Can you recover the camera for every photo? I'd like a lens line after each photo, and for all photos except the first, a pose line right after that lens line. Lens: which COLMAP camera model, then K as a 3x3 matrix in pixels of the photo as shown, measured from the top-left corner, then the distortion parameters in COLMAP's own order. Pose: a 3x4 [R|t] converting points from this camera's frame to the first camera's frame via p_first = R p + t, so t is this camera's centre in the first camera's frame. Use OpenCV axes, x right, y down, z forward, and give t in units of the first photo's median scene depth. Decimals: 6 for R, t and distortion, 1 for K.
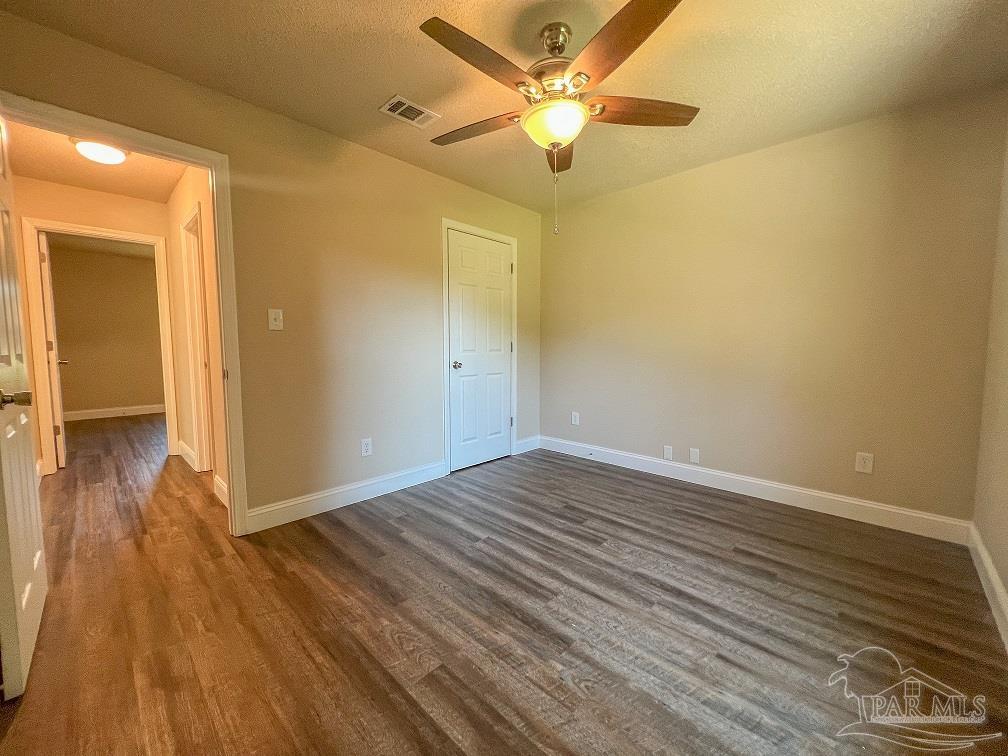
lens RADIAL K [[397.3, 0, 505.7], [0, 397.3, 380.2], [0, 0, 1]] dist [0.002056, -0.000053]
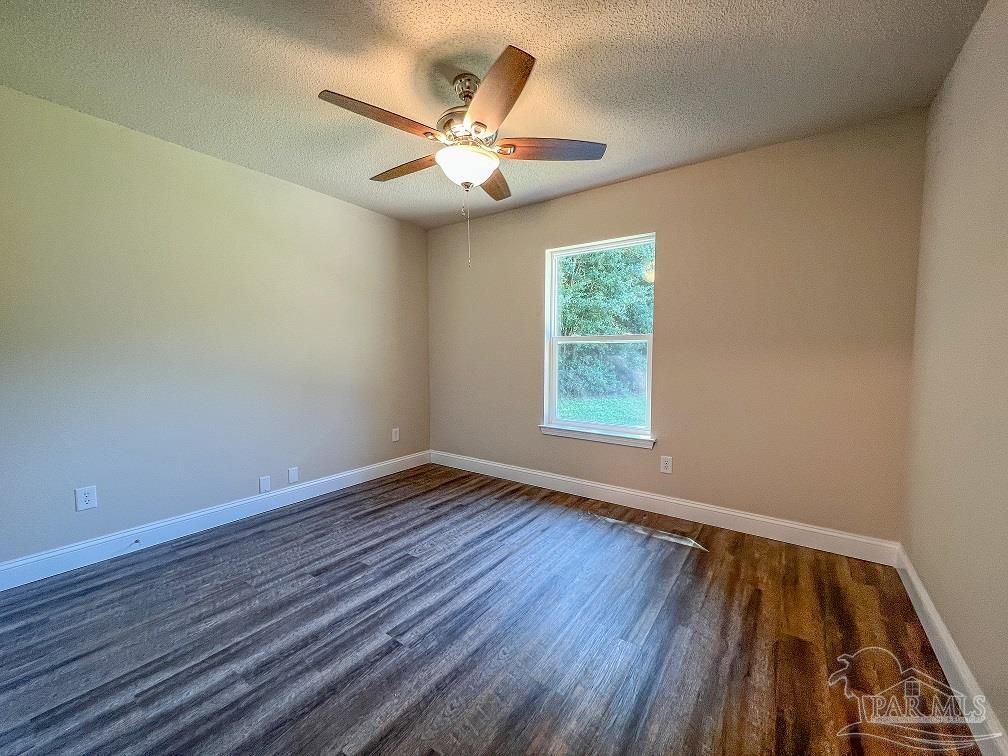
lens RADIAL K [[404.1, 0, 500.0], [0, 404.1, 381.5], [0, 0, 1]] dist [0.005161, -0.004085]
pose [[-0.136640, -0.071180, 0.988060, -0.722179], [0.085698, 0.992827, 0.083375, -0.097711], [-0.986907, 0.096067, -0.129560, 0.800237]]
